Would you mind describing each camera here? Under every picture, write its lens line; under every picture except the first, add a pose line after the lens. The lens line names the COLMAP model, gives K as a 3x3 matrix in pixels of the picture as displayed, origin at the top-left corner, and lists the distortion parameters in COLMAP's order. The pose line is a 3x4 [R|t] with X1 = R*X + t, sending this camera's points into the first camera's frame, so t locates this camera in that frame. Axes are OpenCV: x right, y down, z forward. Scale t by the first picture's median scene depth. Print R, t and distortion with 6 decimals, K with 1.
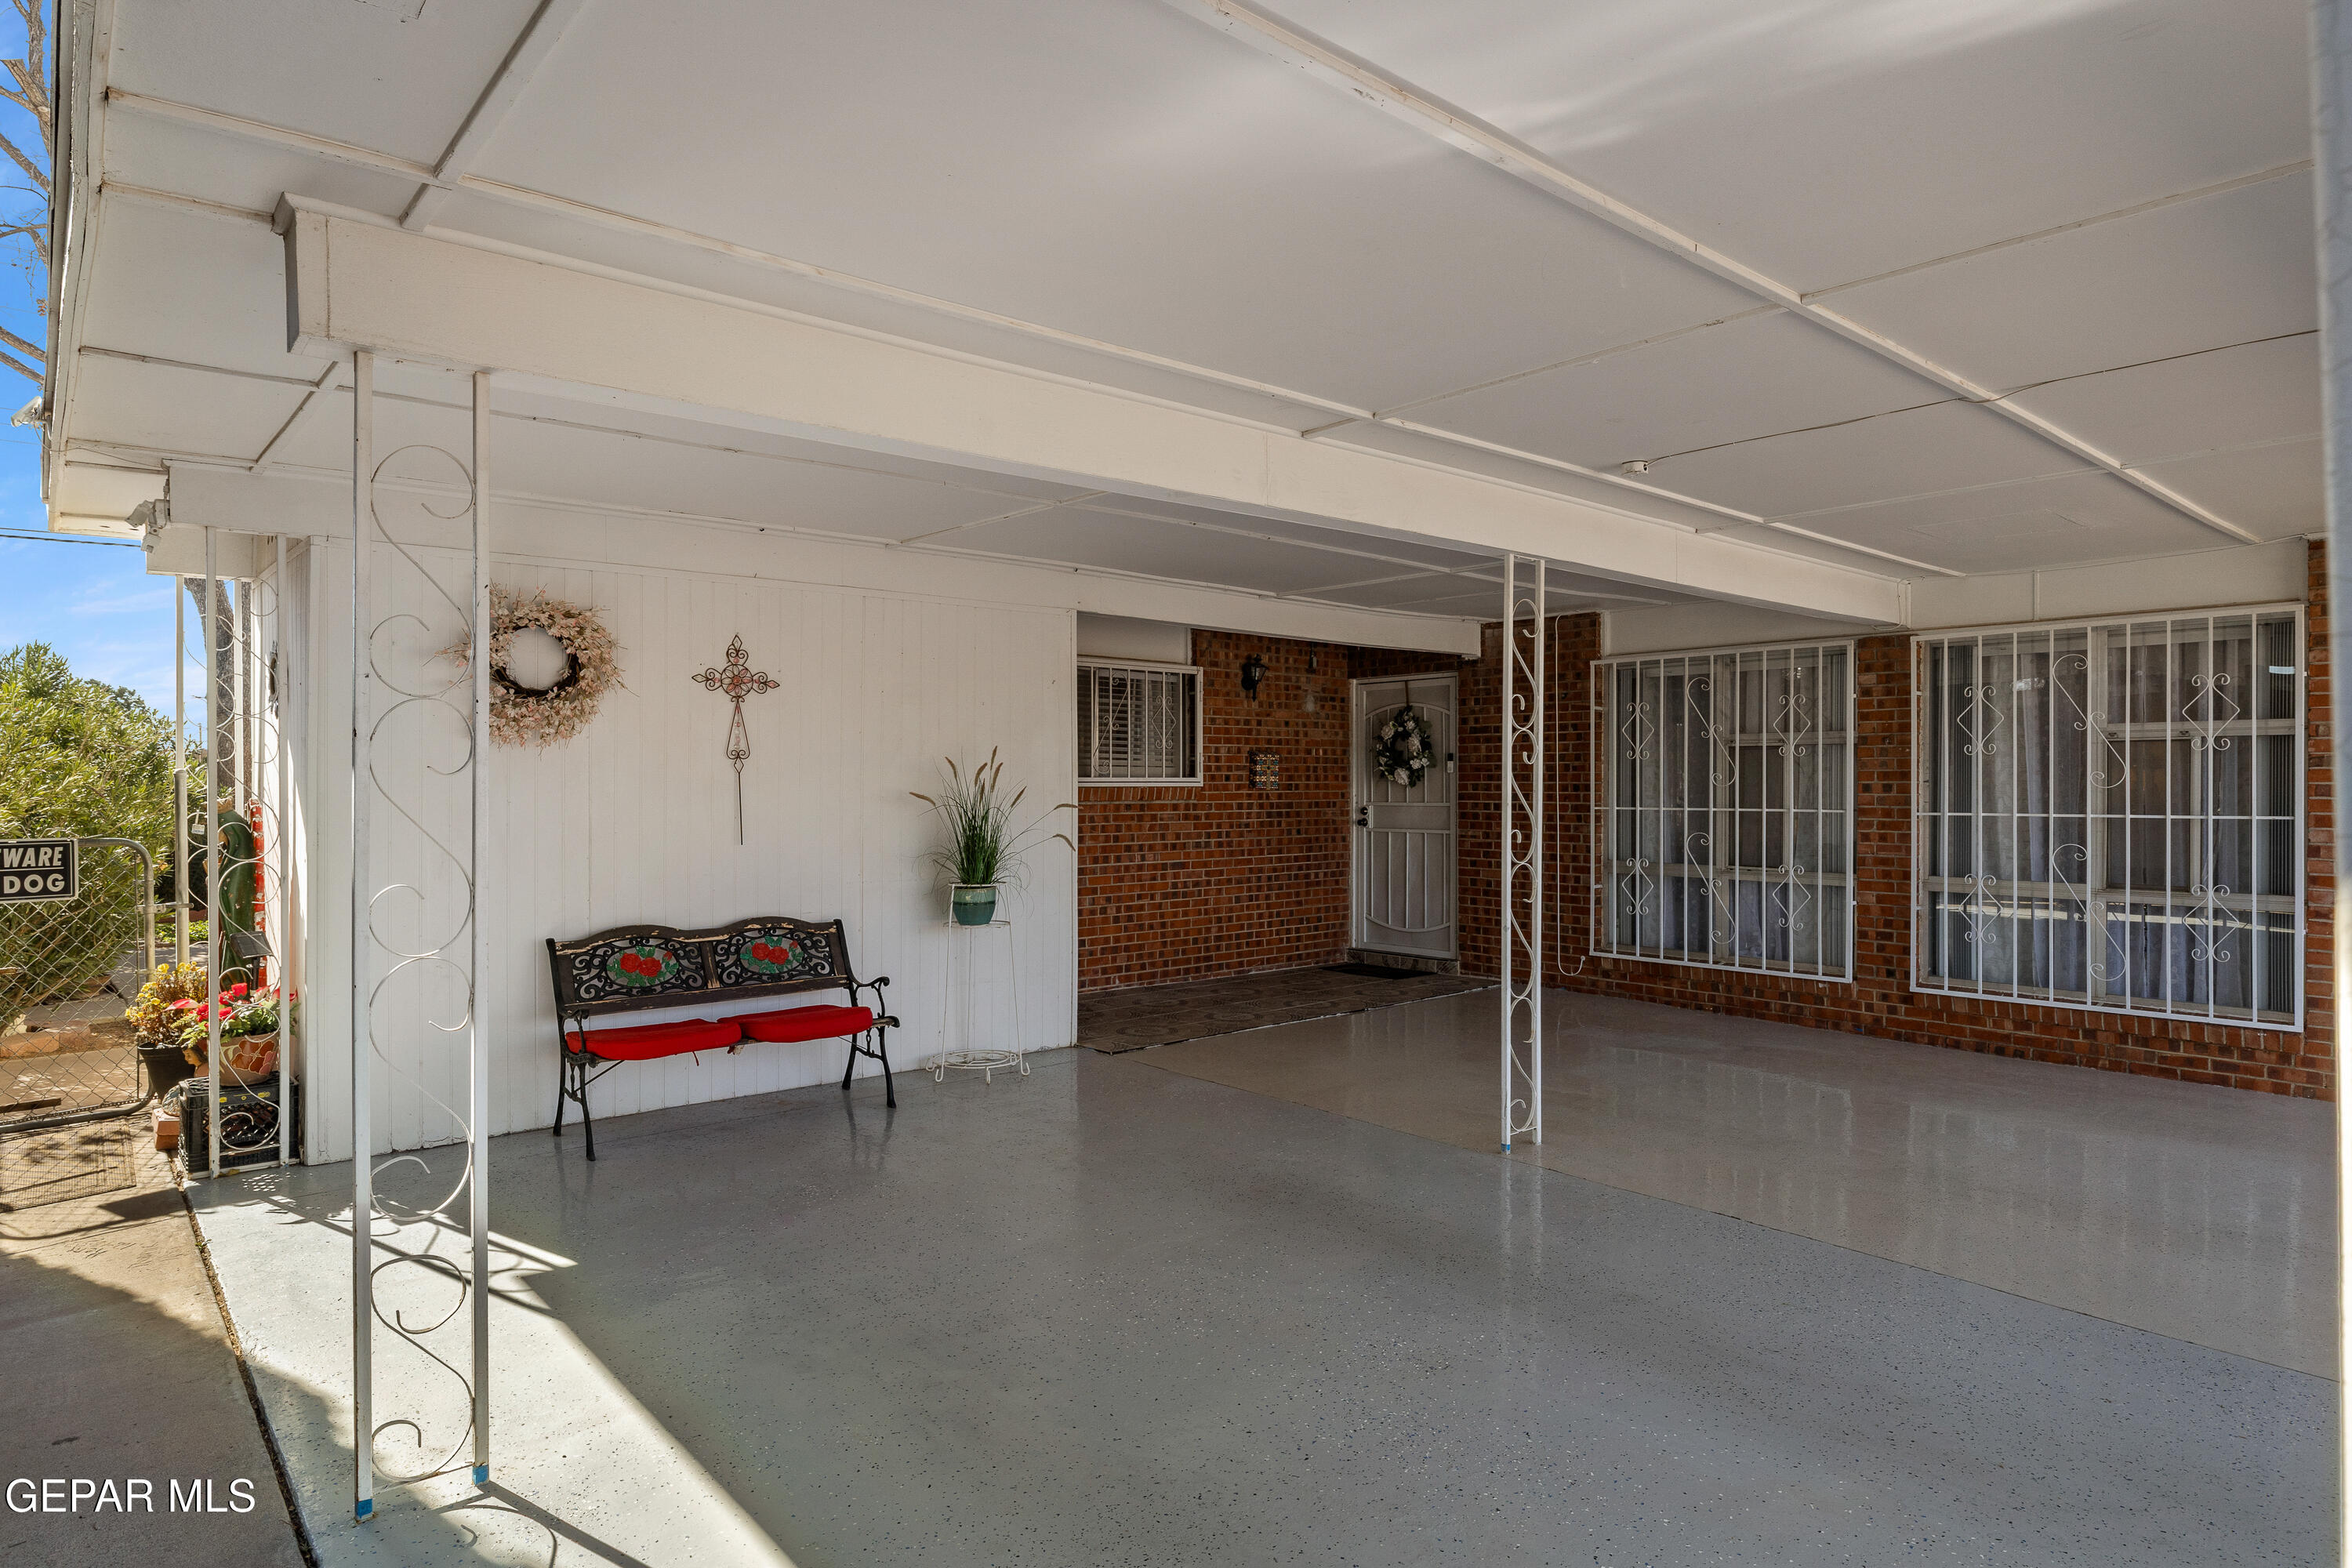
lens RADIAL K [[1320.5, 0, 1176.0], [0, 1320.5, 784.0], [0, 0, 1]] dist [-0.002461, -0.000655]
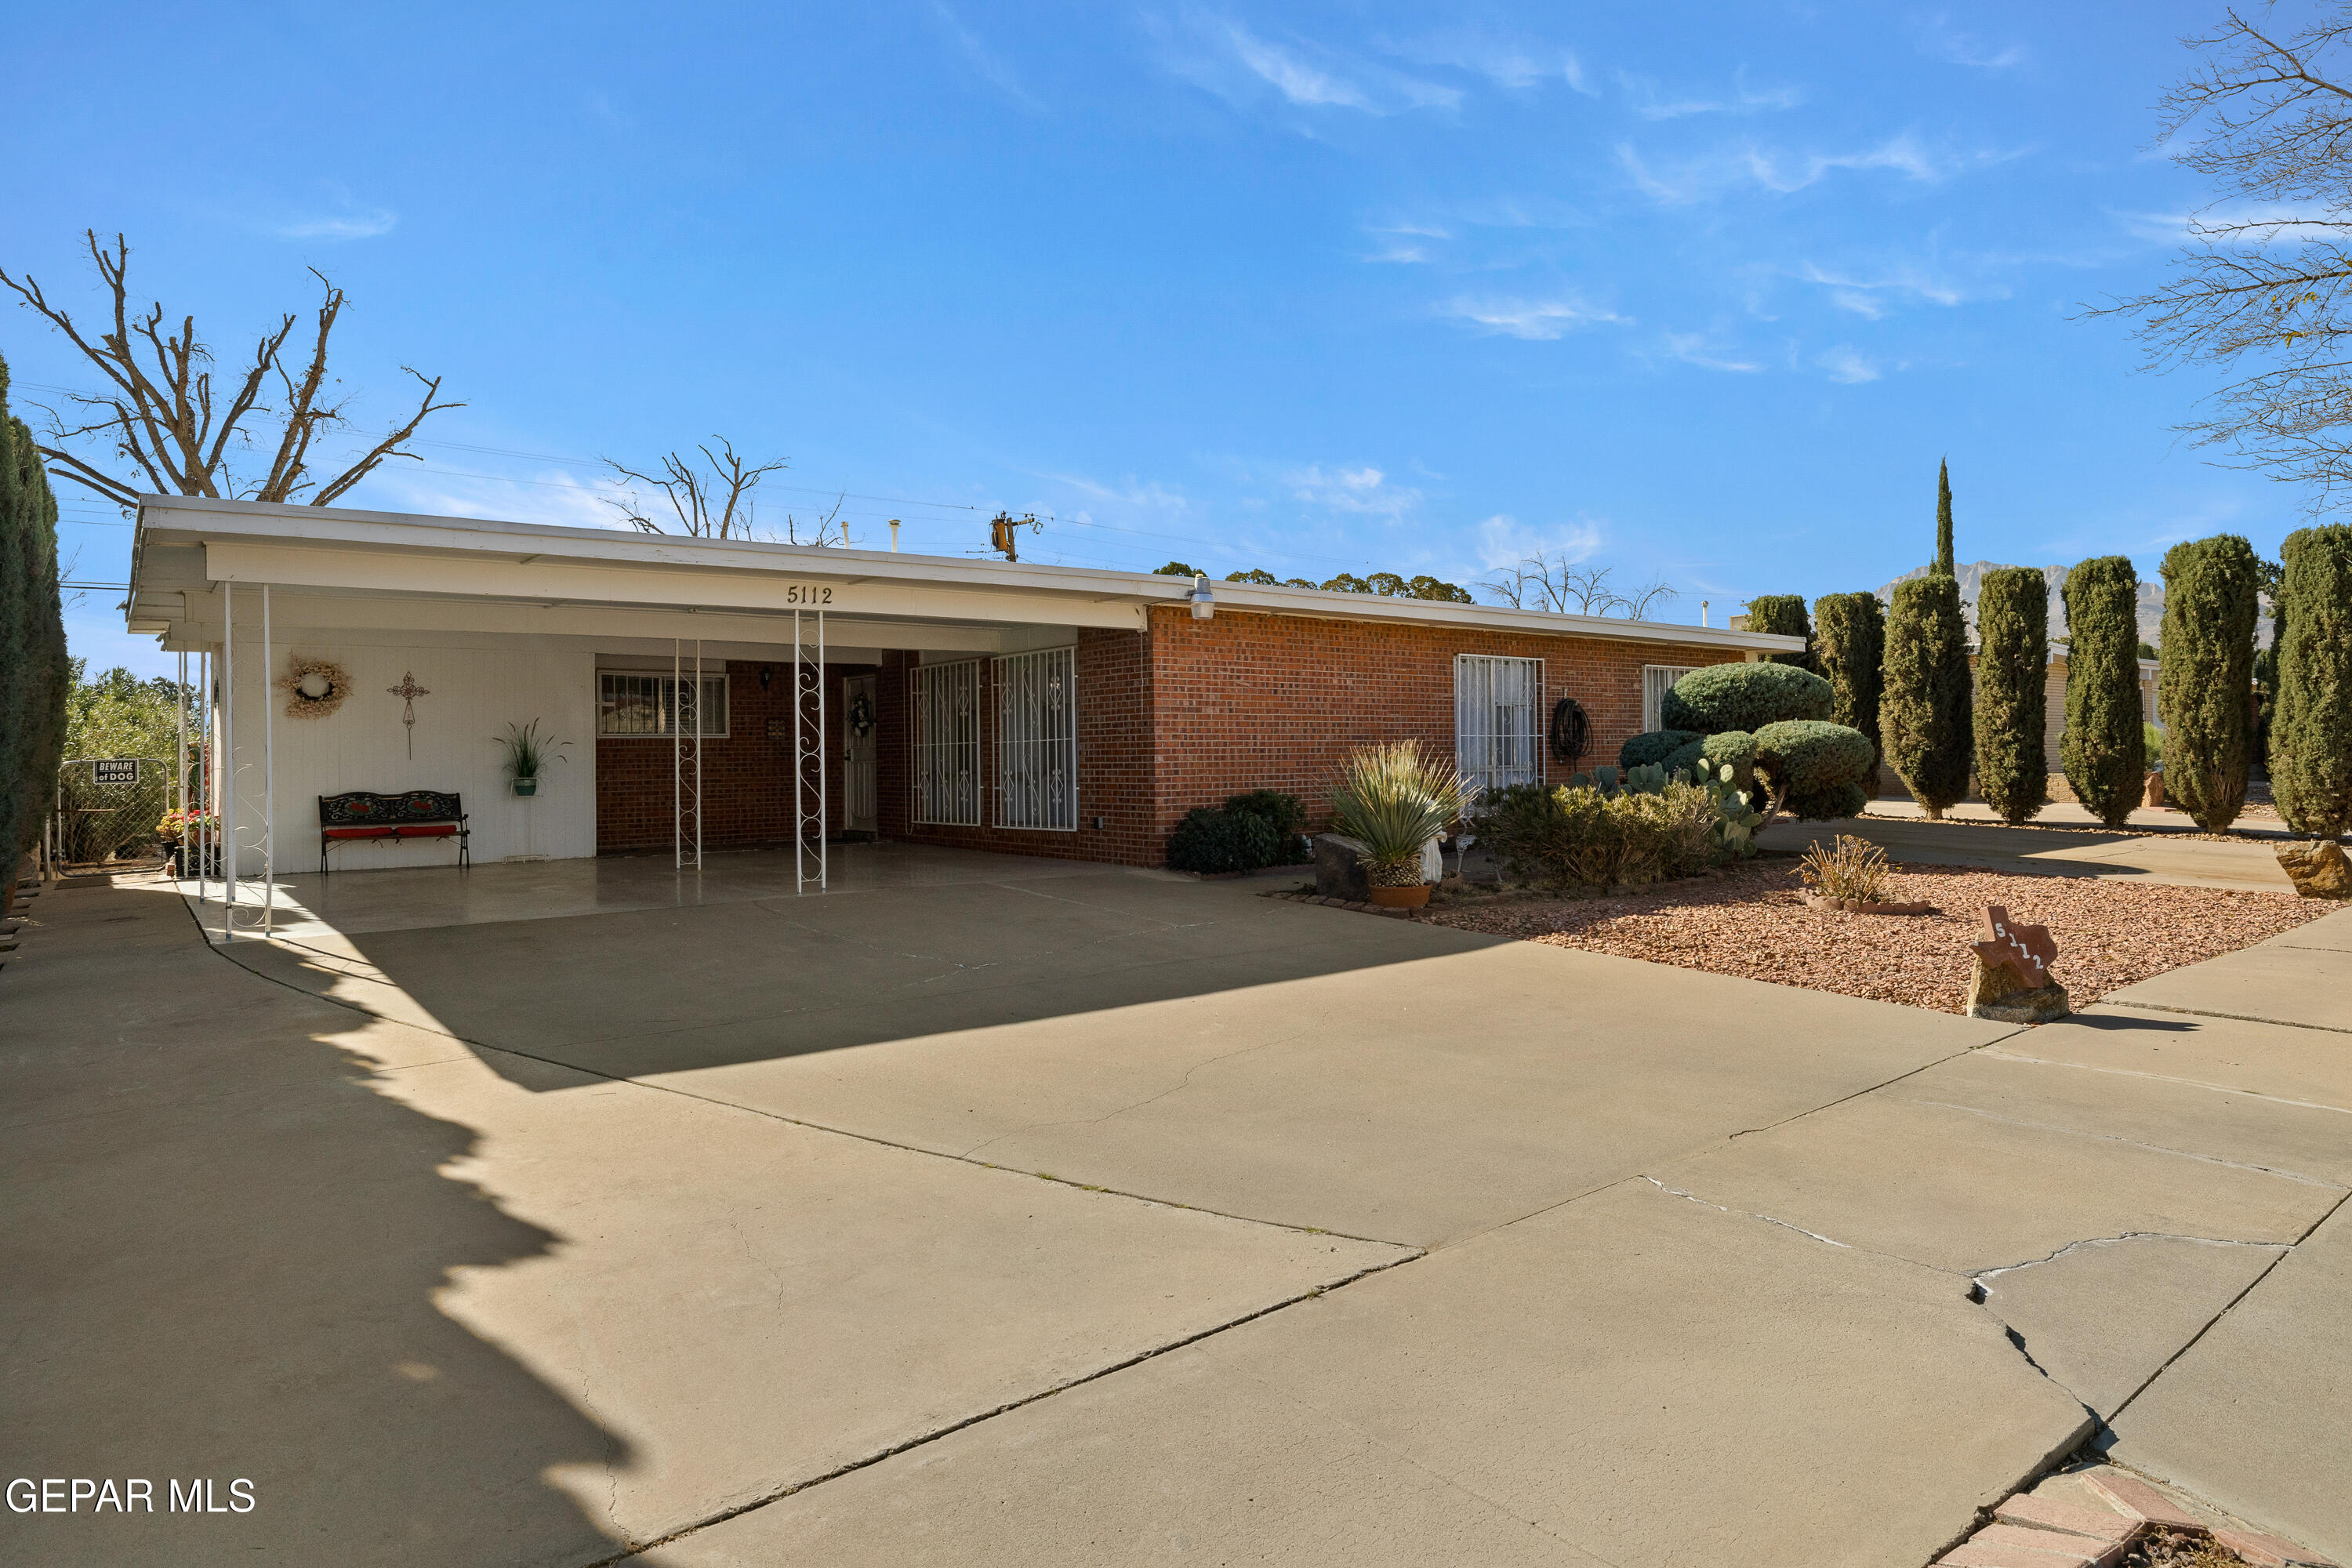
lens RADIAL K [[1334.0, 0, 1176.4], [0, 1334.0, 736.7], [0, 0, 1]] dist [-0.000502, -0.000469]
pose [[0.999161, -0.014643, -0.038251, 1.110469], [0.014029, 0.999769, -0.016270, 0.060798], [0.038480, 0.015720, 0.999136, -1.309044]]
